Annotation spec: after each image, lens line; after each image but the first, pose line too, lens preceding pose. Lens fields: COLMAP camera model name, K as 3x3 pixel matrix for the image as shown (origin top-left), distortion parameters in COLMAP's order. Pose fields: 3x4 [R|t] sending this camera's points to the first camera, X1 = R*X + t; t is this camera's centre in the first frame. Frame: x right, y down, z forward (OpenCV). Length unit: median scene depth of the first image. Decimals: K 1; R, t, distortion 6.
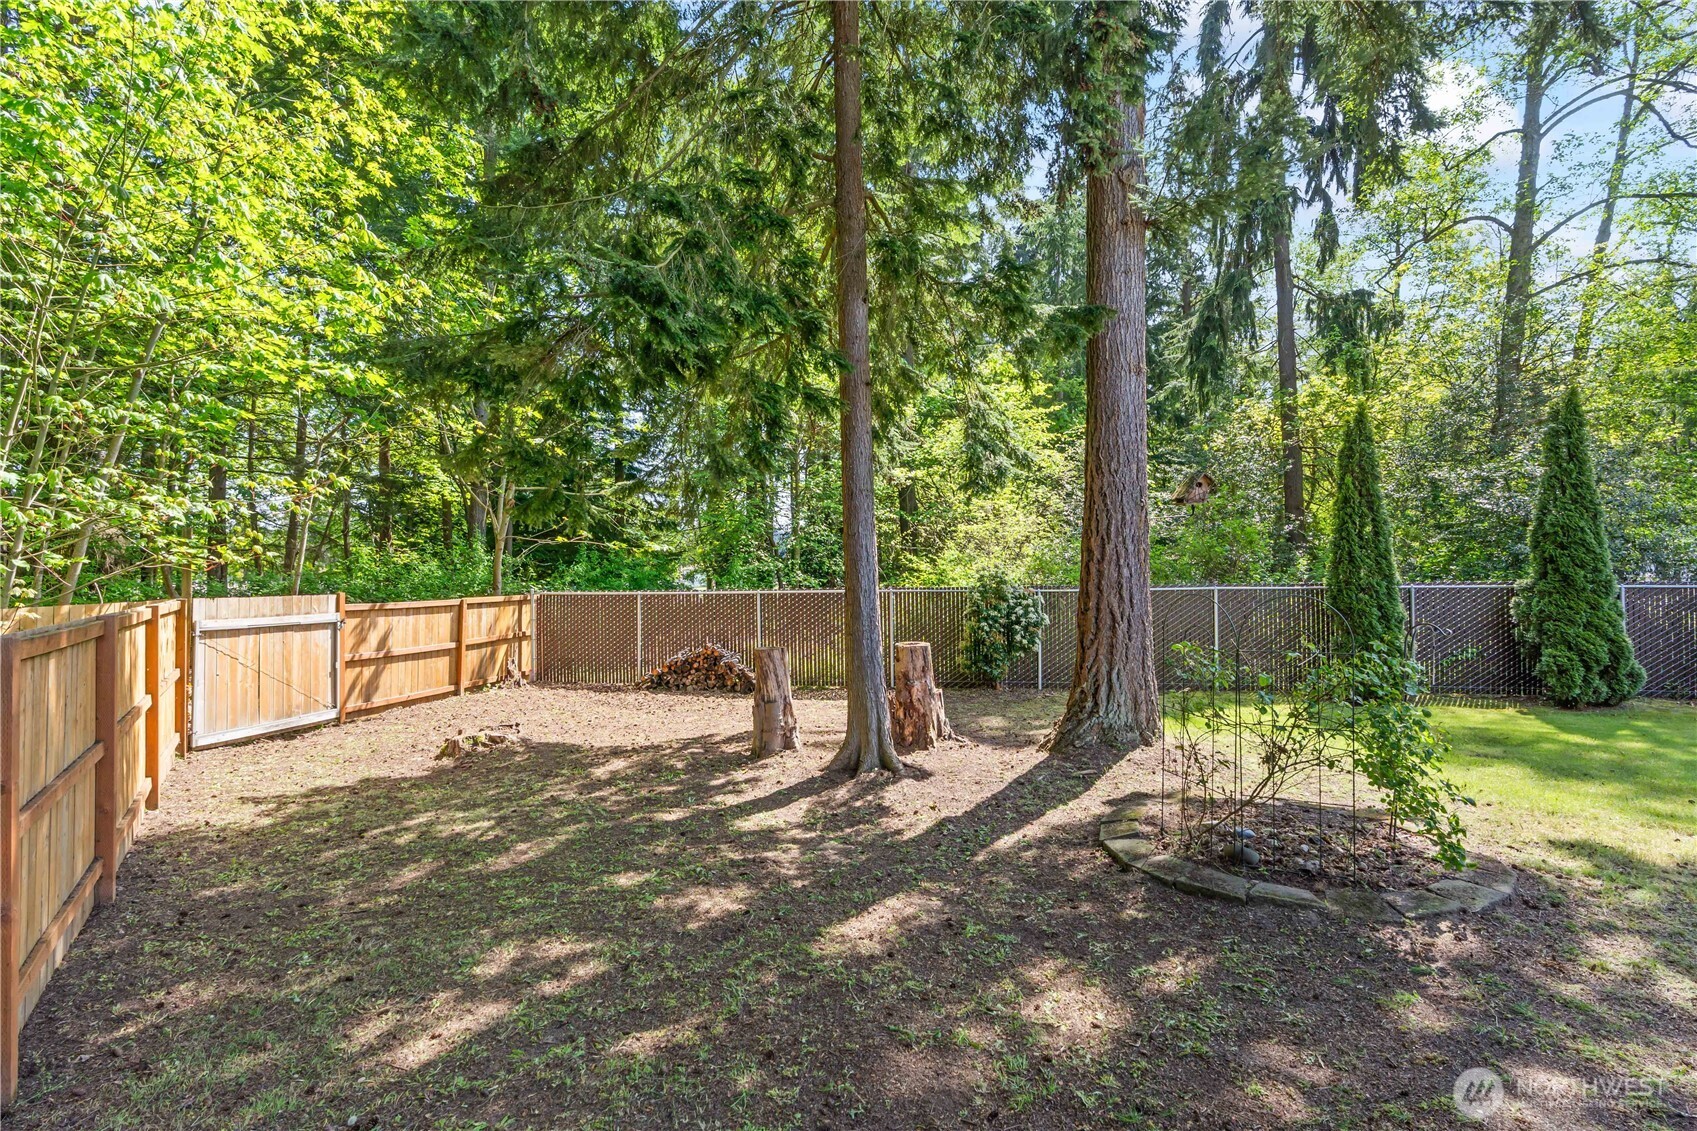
lens RADIAL K [[773.4, 0, 845.1], [0, 773.4, 553.2], [0, 0, 1]] dist [-0.005323, 0.001105]
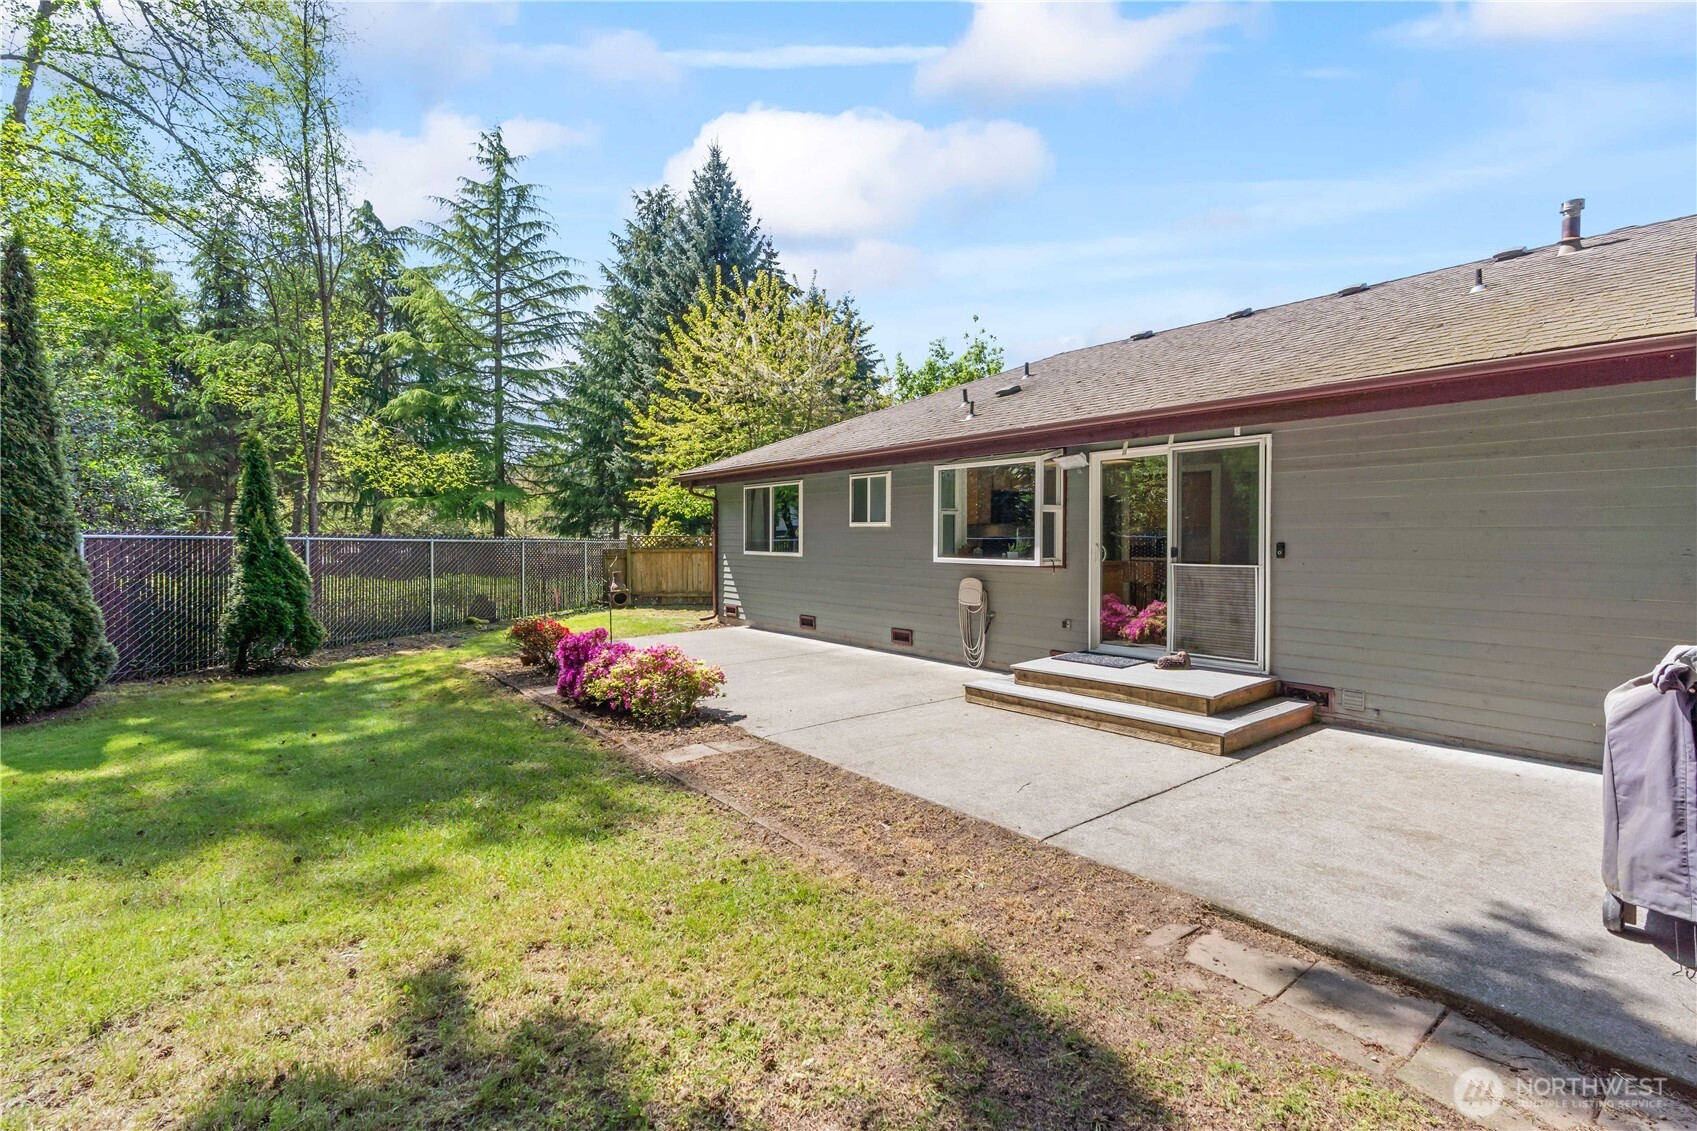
lens RADIAL K [[773.4, 0, 863.4], [0, 773.4, 559.0], [0, 0, 1]] dist [-0.005323, 0.001105]
pose [[-0.044103, -0.015784, 0.998902, 0.262045], [-0.026484, 0.999542, 0.014624, 0.035460], [-0.998676, -0.025810, -0.044501, 0.311760]]
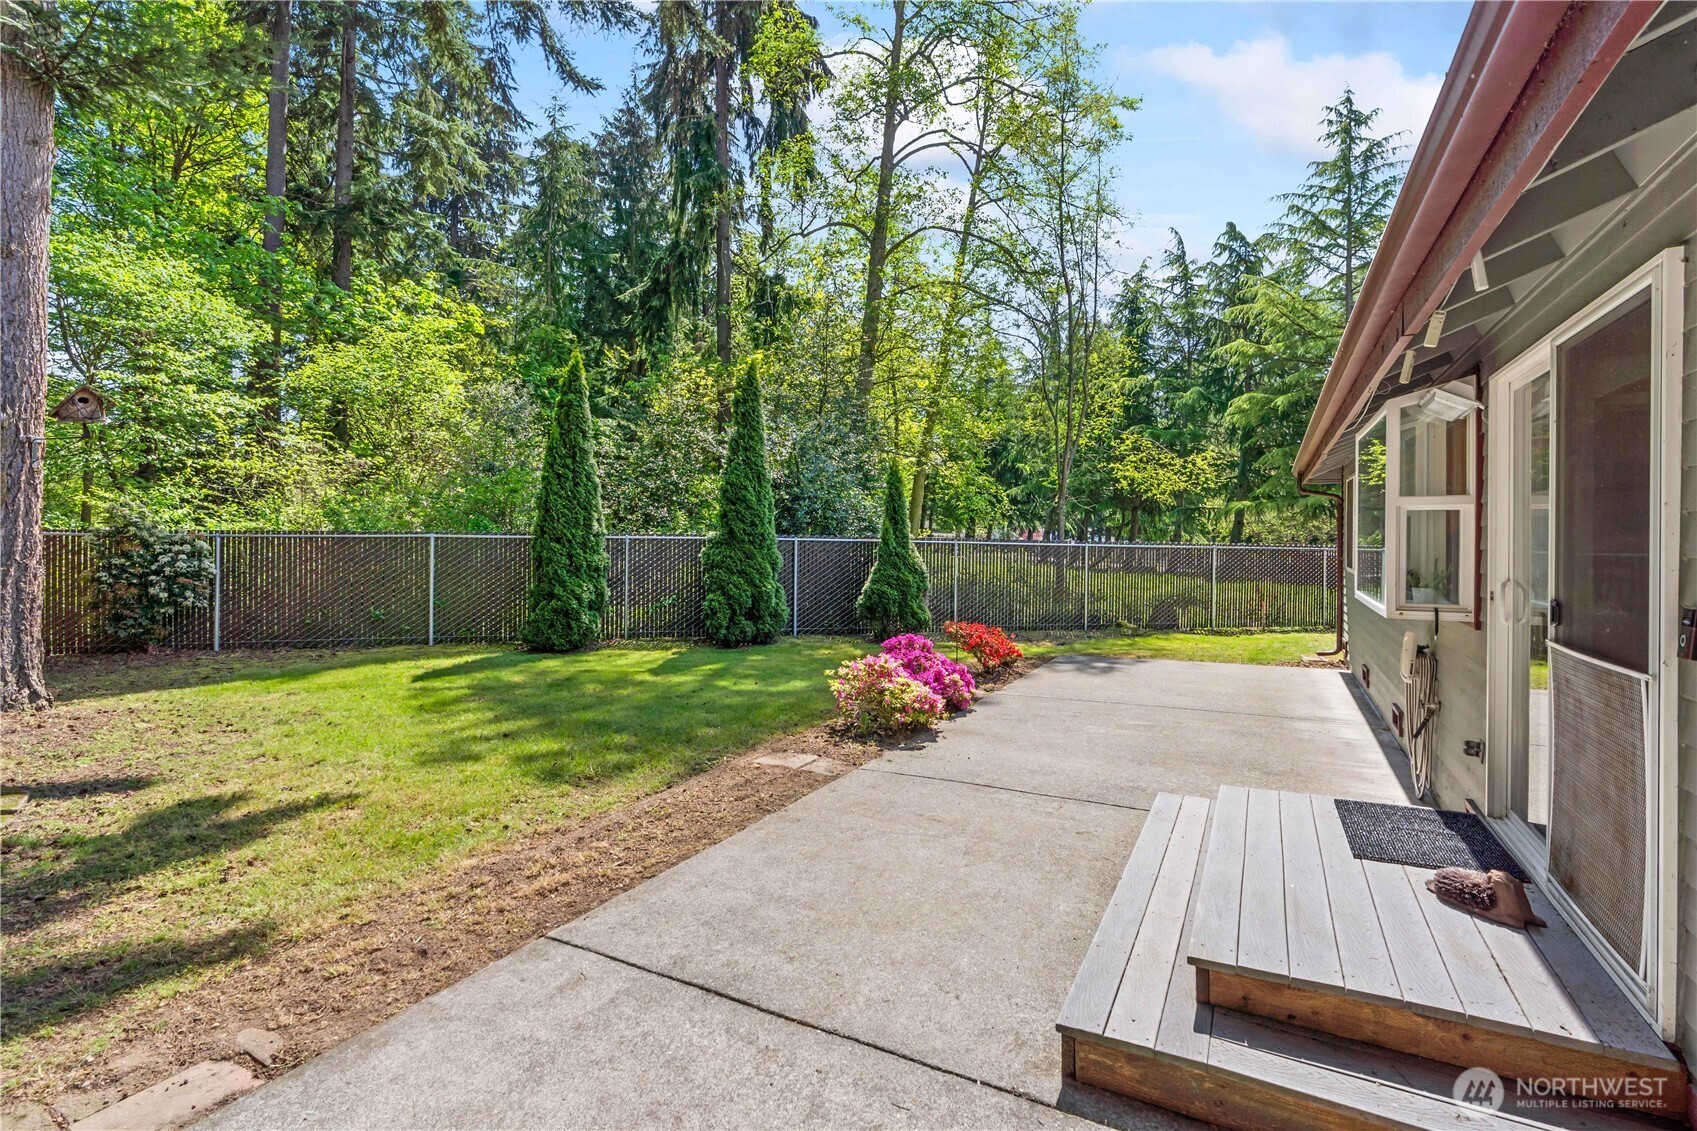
lens RADIAL K [[773.4, 0, 852.0], [0, 773.4, 545.9], [0, 0, 1]] dist [-0.005323, 0.001105]
pose [[0.892413, 0.013035, 0.451032, 0.575814], [-0.031473, 0.998946, 0.033402, 0.010882], [-0.450121, -0.044004, 0.891883, -0.080722]]
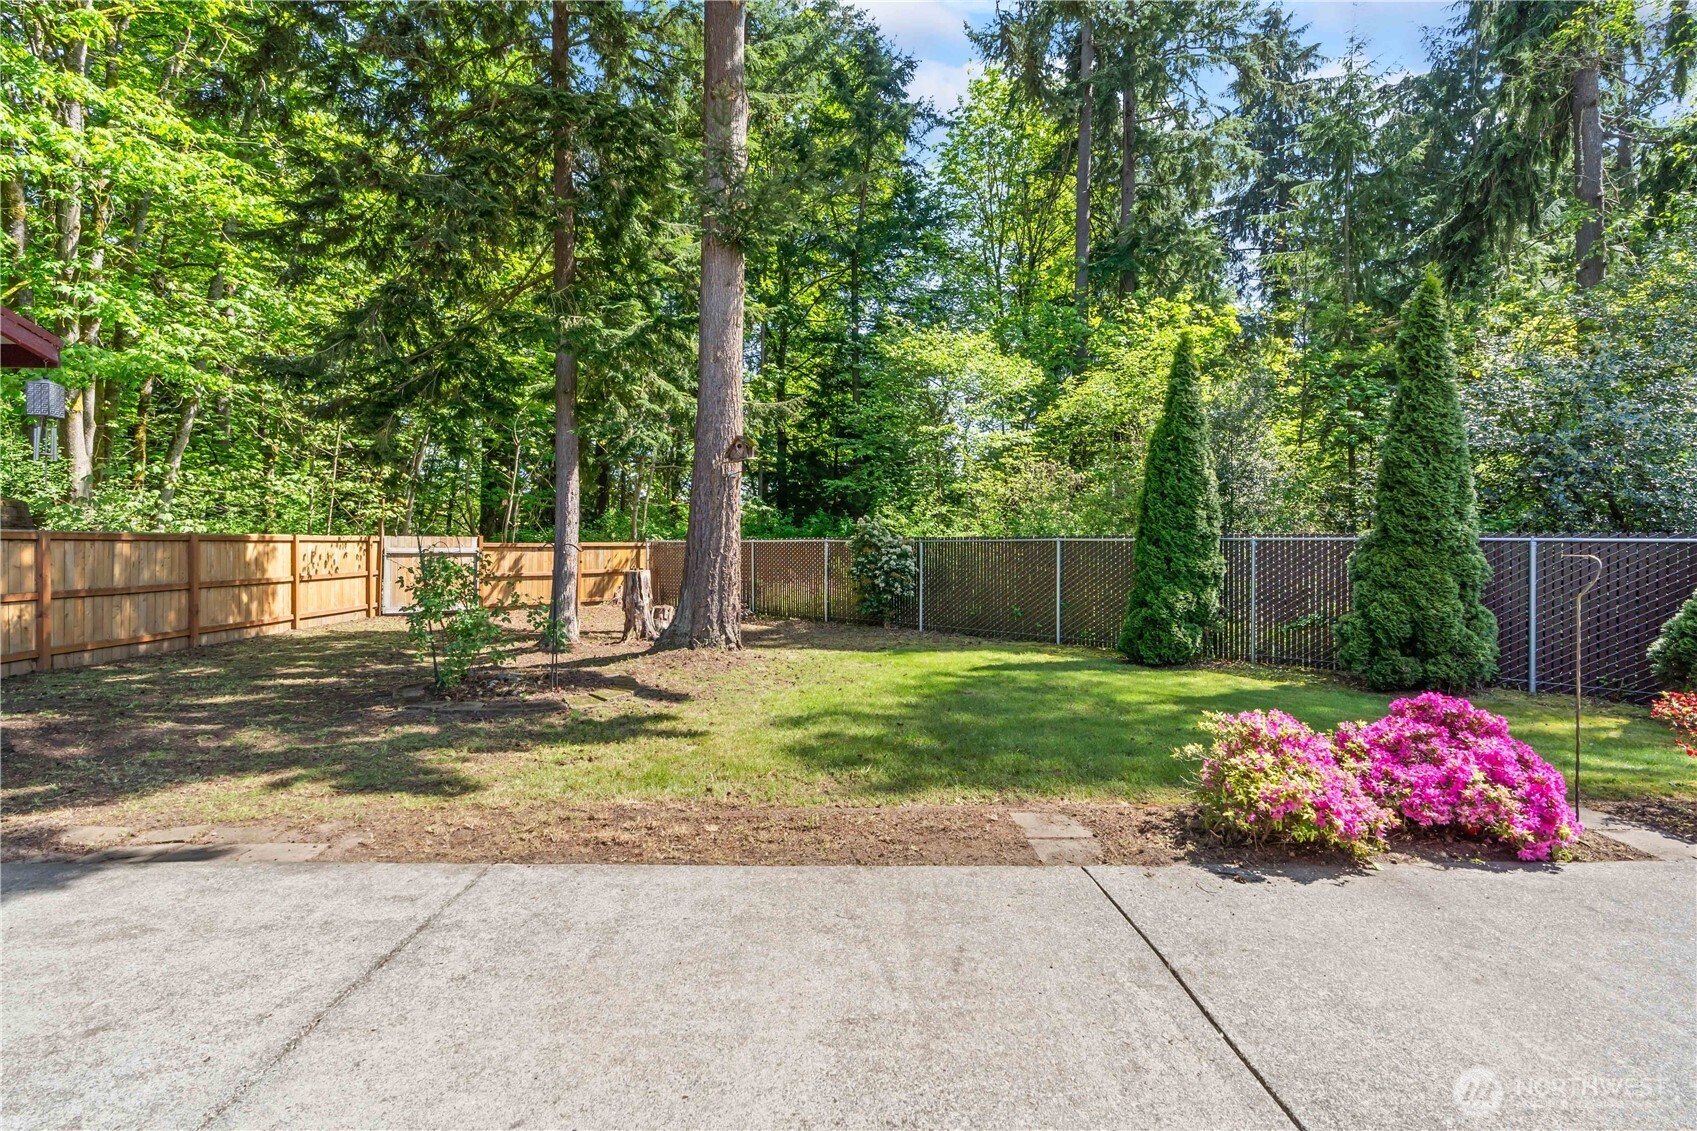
lens RADIAL K [[773.4, 0, 852.1], [0, 773.4, 554.9], [0, 0, 1]] dist [-0.005323, 0.001105]
pose [[0.834475, 0.019905, -0.550686, 0.900894], [0.003513, 0.999135, 0.041439, 0.024993], [0.551034, -0.036514, 0.833683, 0.033880]]
